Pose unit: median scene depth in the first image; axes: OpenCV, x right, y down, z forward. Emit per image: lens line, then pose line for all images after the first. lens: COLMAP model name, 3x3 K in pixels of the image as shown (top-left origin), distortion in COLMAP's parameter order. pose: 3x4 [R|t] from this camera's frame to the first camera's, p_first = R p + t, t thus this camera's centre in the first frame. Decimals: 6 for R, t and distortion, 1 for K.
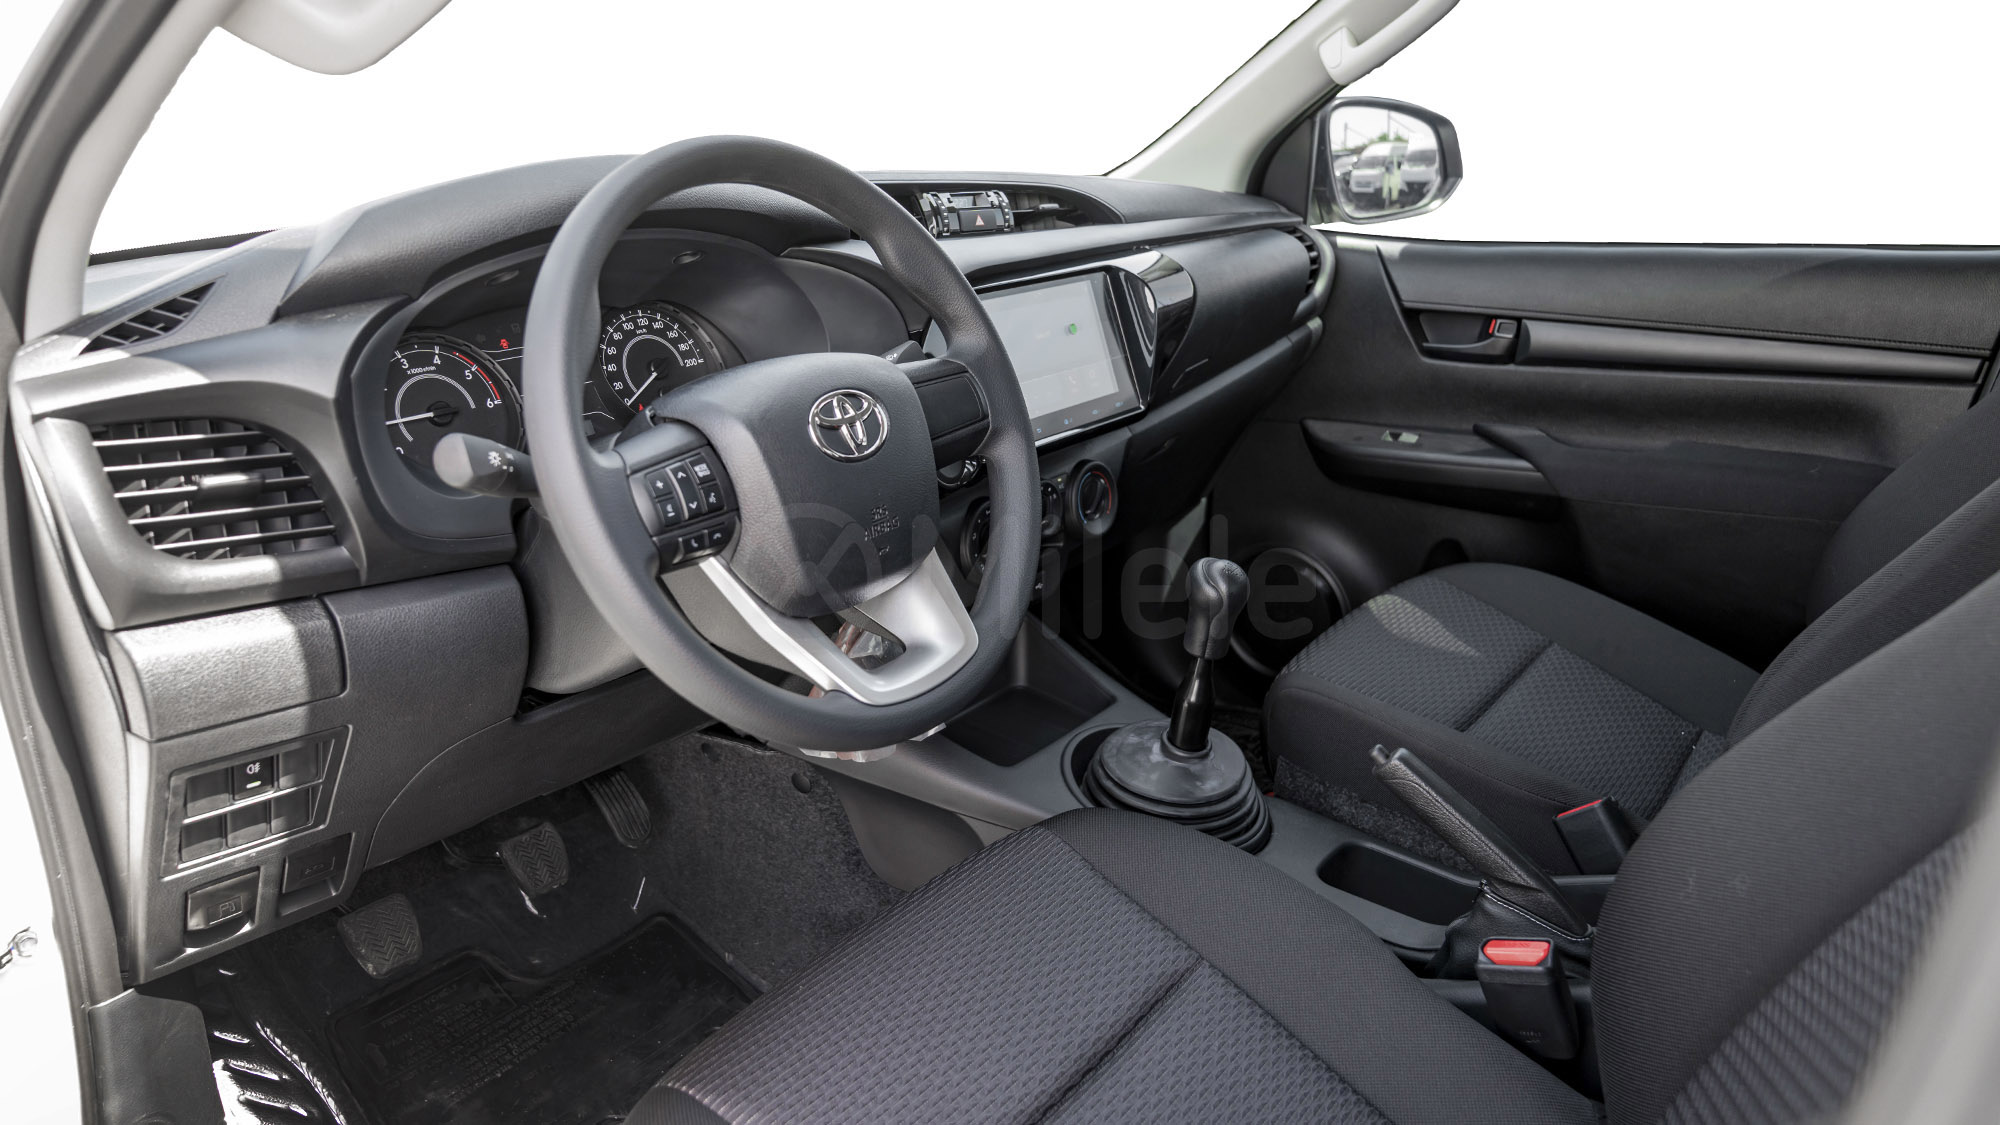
lens RADIAL K [[1364.9, 0, 999.4], [0, 1364.9, 549.4], [0, 0, 1]] dist [-0.025878, 0.010918]
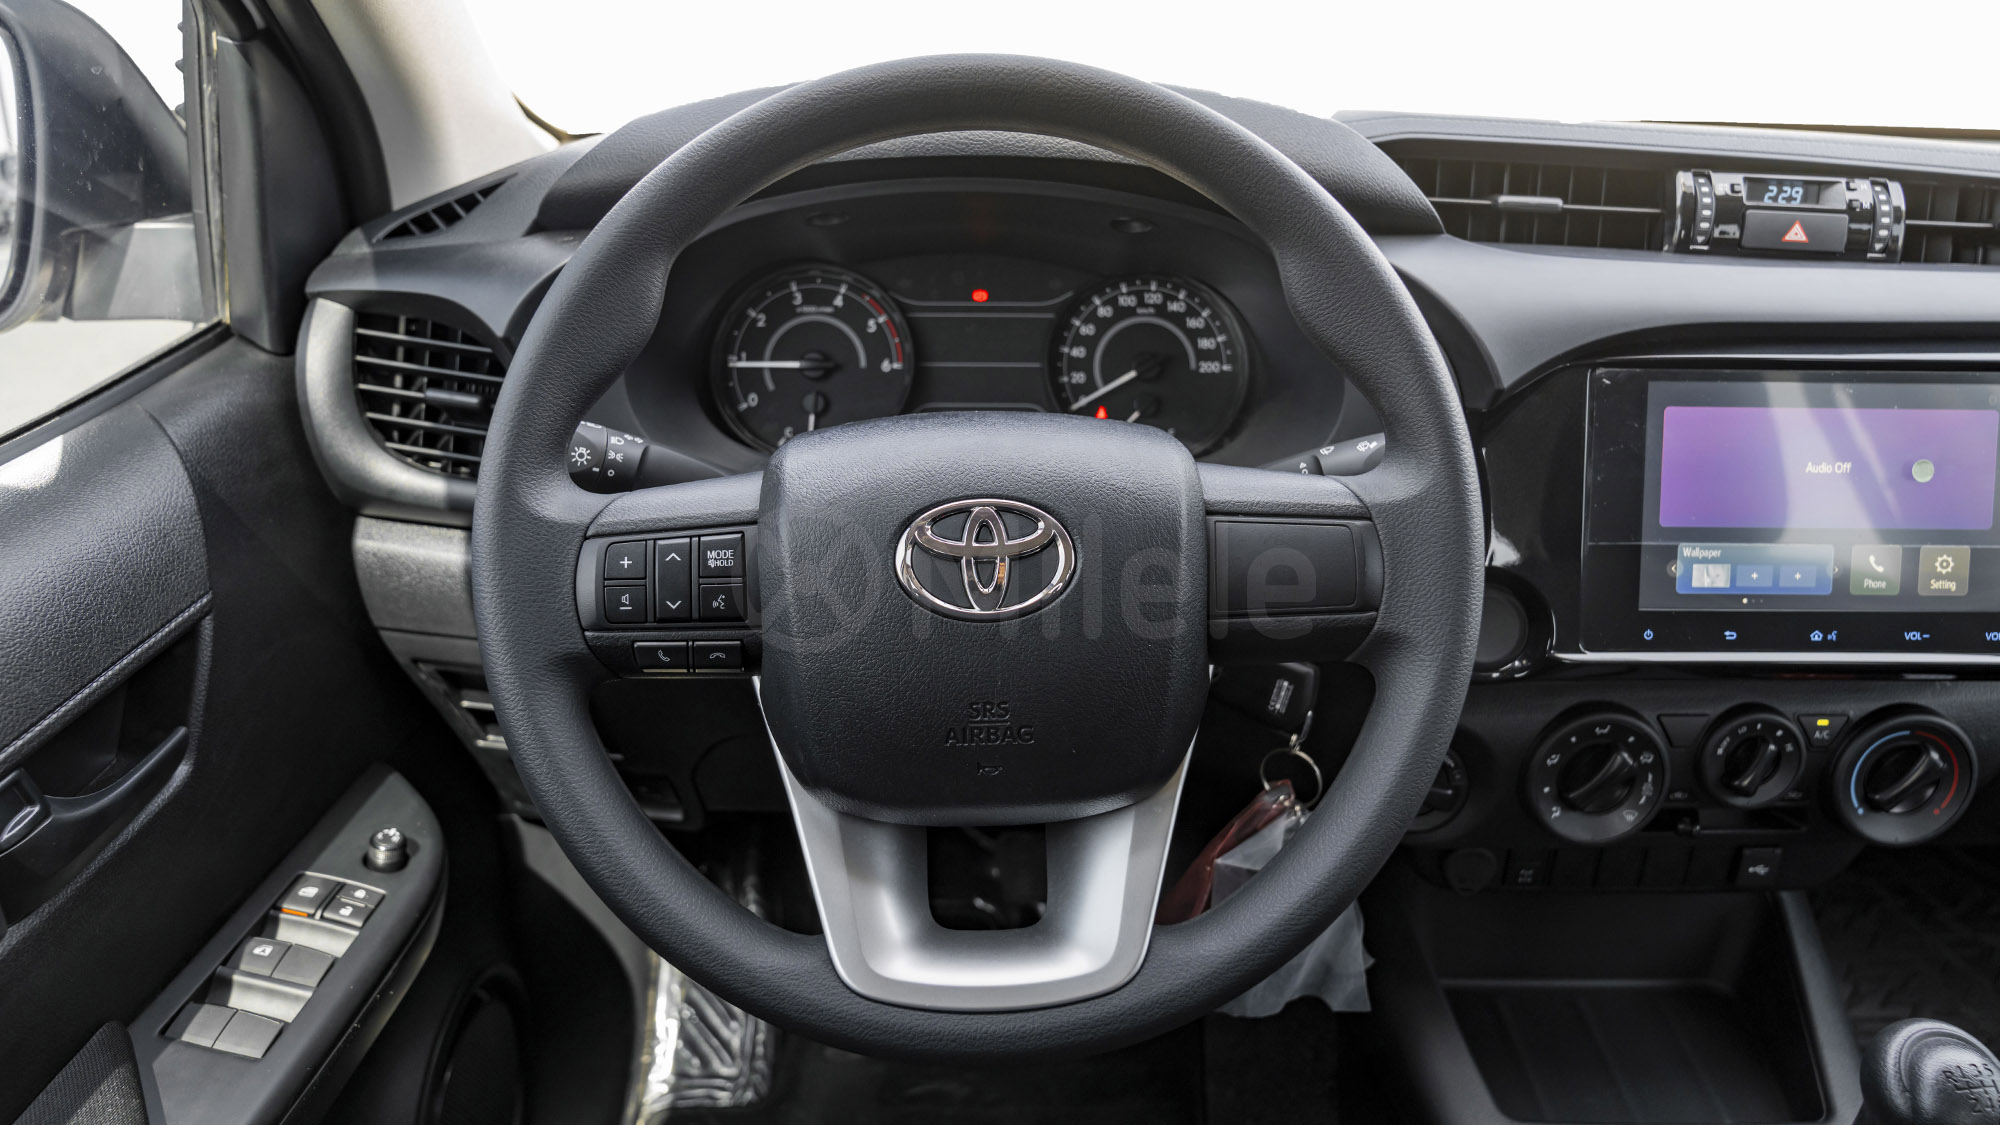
lens RADIAL K [[1364.9, 0, 1013.0], [0, 1364.9, 544.9], [0, 0, 1]] dist [-0.025878, 0.010918]
pose [[0.603902, 0.328485, -0.726223, 0.267562], [-0.264538, 0.942085, 0.206144, -0.175467], [0.751879, 0.067623, 0.655824, 0.480719]]
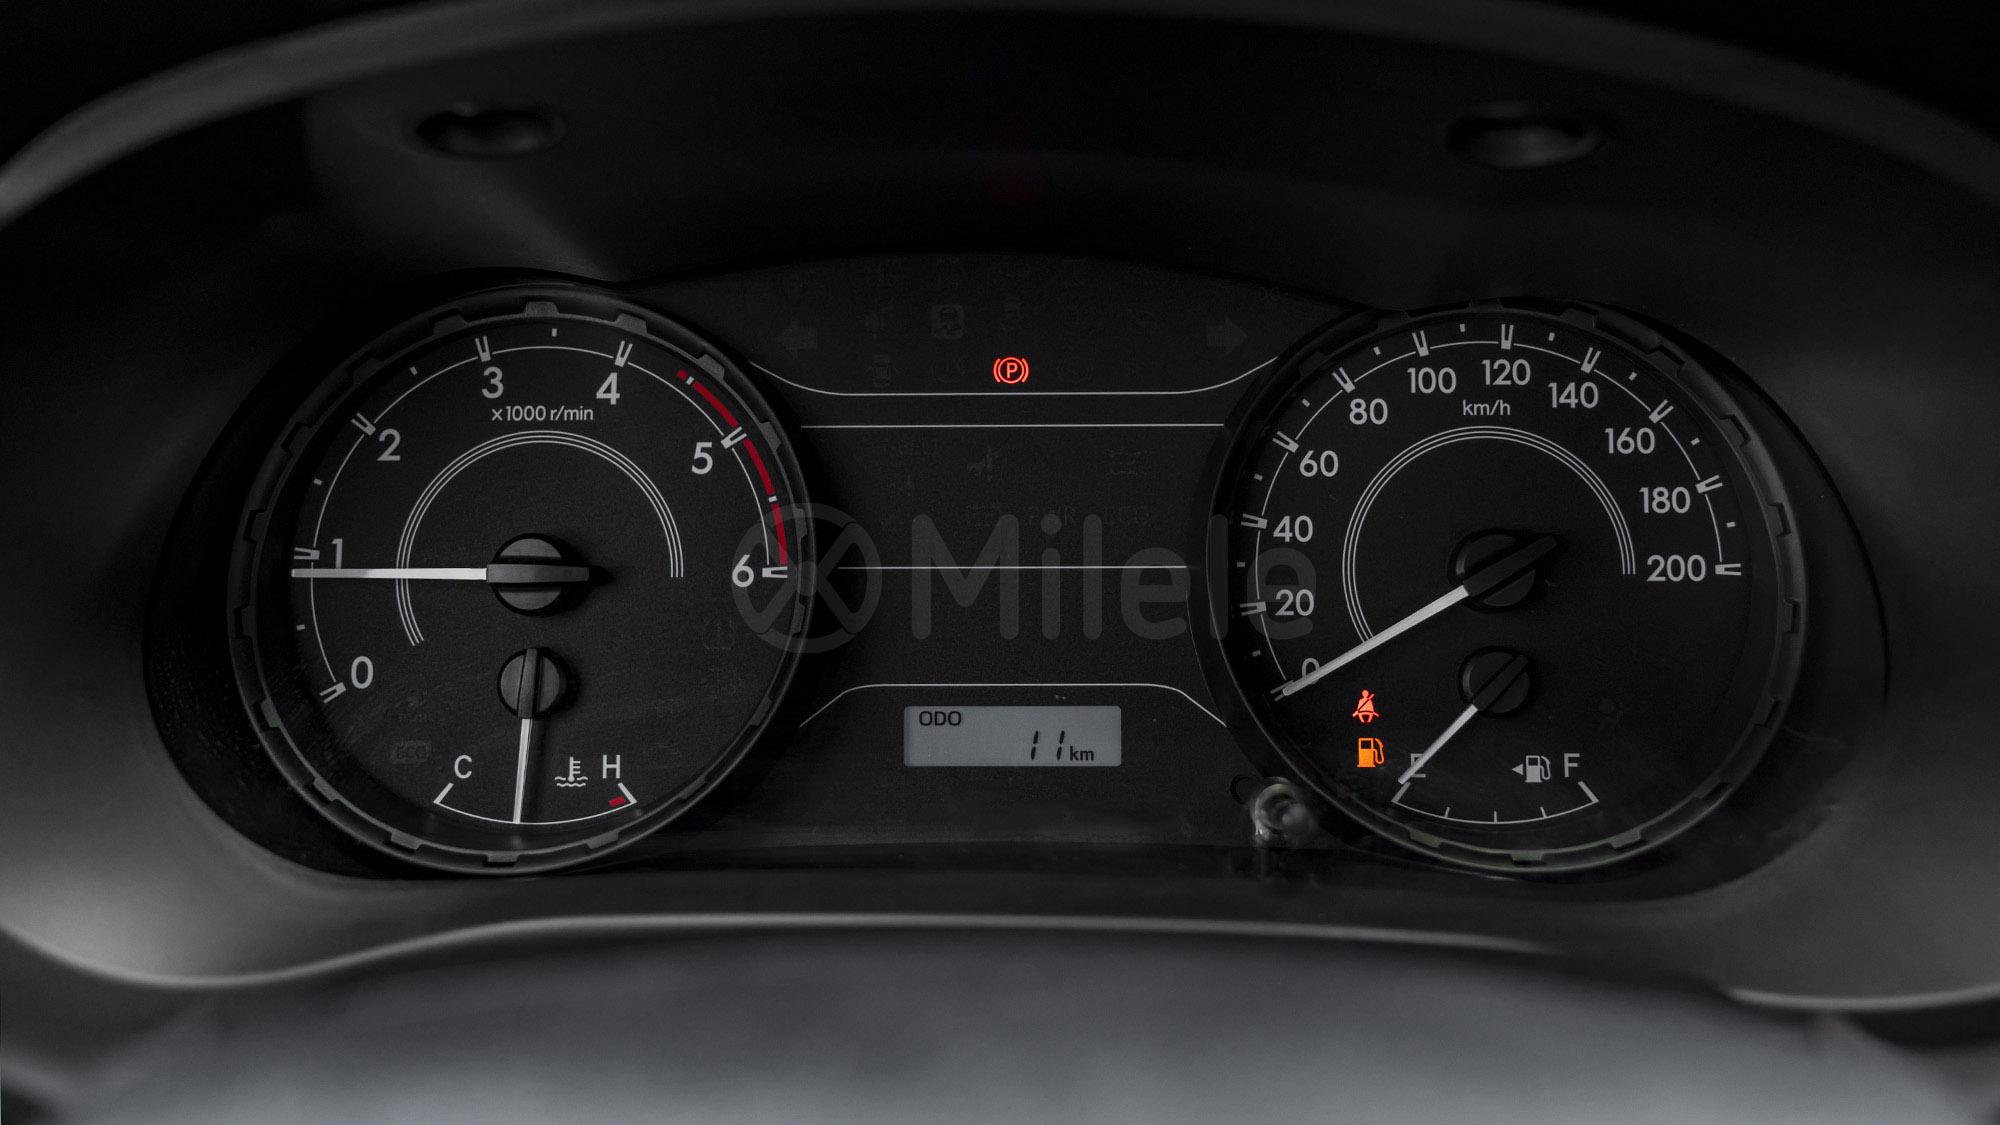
lens RADIAL K [[1896.8, 0, 1006.3], [0, 1896.8, 542.2], [0, 0, 1]] dist [-0.005846, 0.000000]
pose [[0.586474, 0.268788, -0.764069, -0.038962], [-0.253220, 0.956892, 0.142257, -0.165532], [0.769369, 0.110048, 0.629254, 0.717733]]
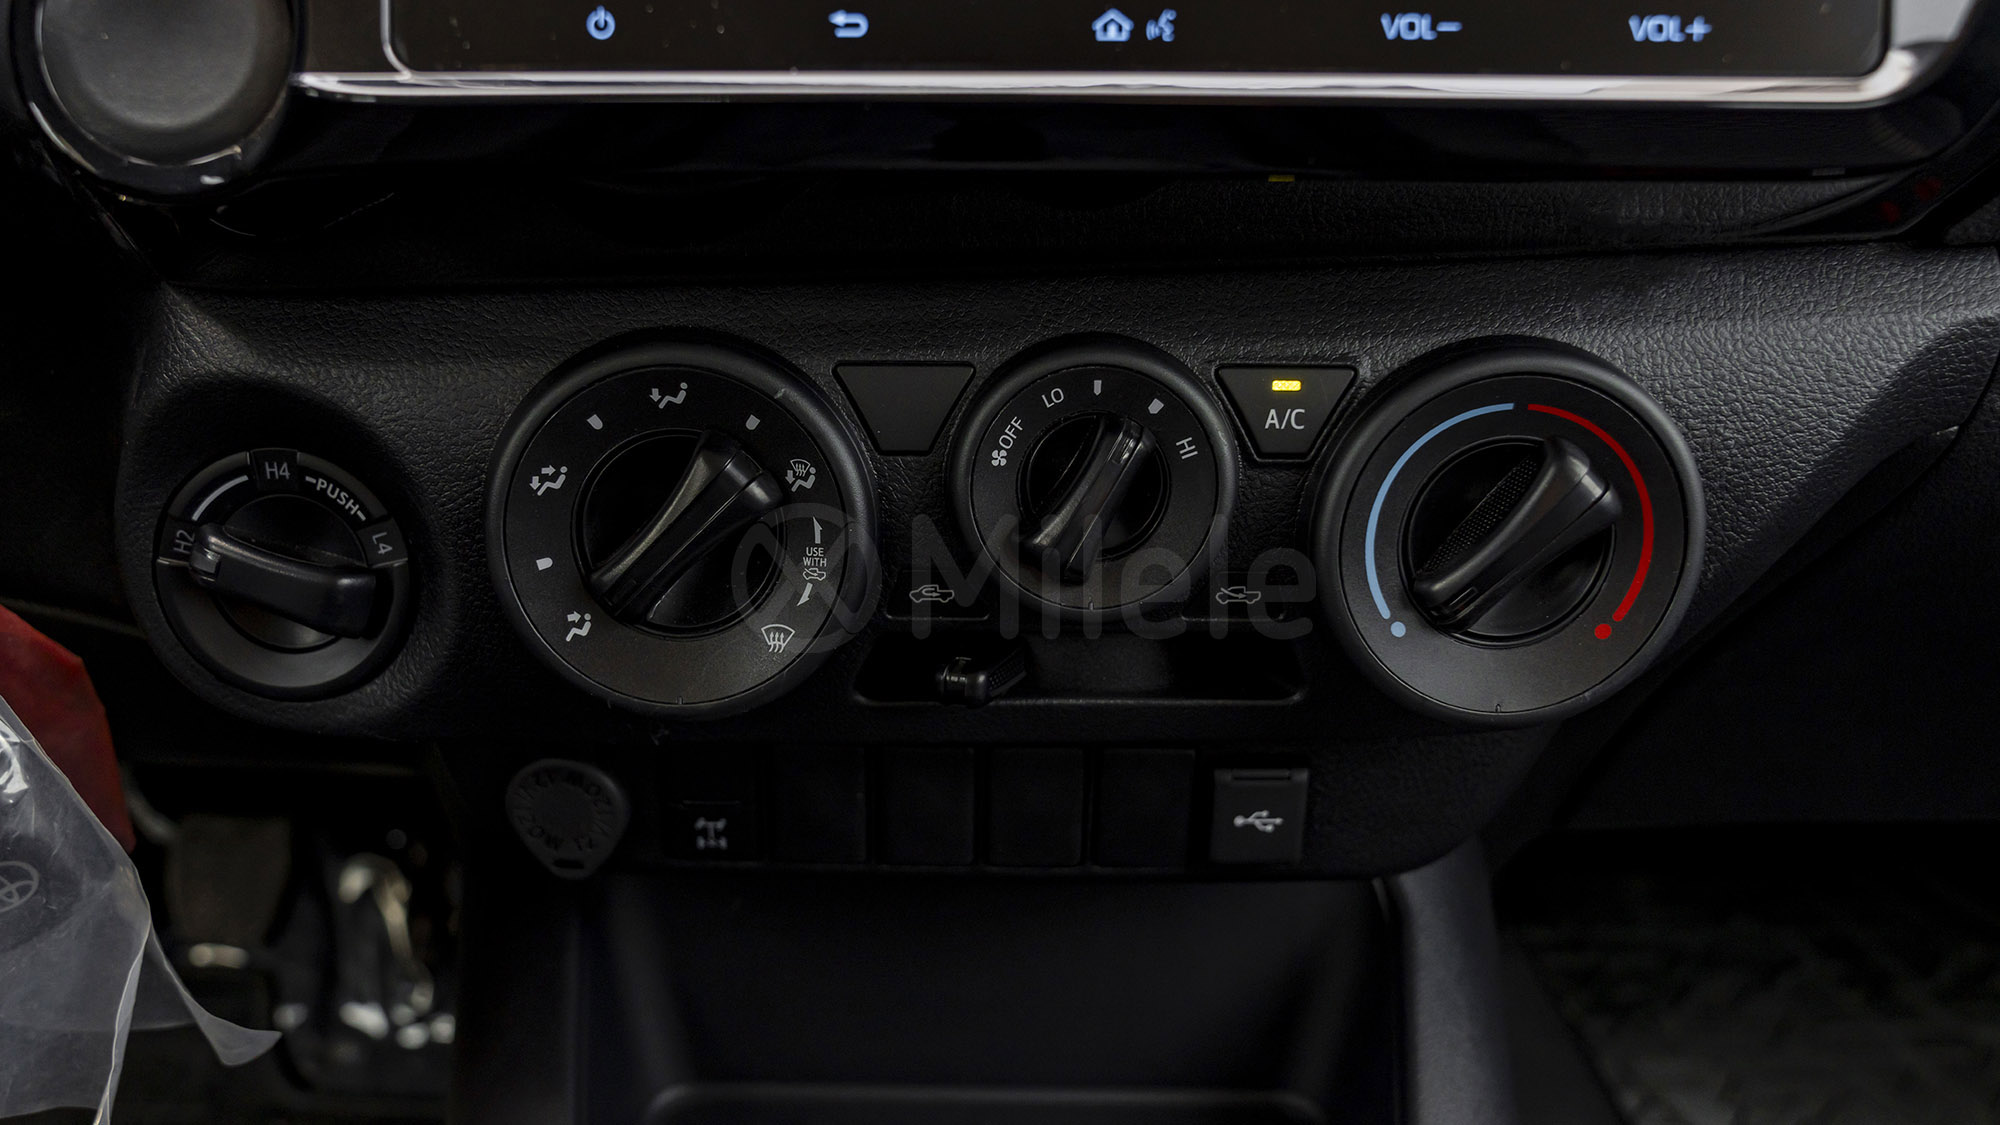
lens RADIAL K [[1568.1, 0, 981.0], [0, 1568.1, 575.3], [0, 0, 1]] dist [-0.017978, 0.006975]
pose [[0.592771, 0.316576, -0.740542, 0.243768], [-0.264829, 0.944989, 0.191992, -0.069746], [0.760584, 0.082310, 0.644001, 0.994246]]
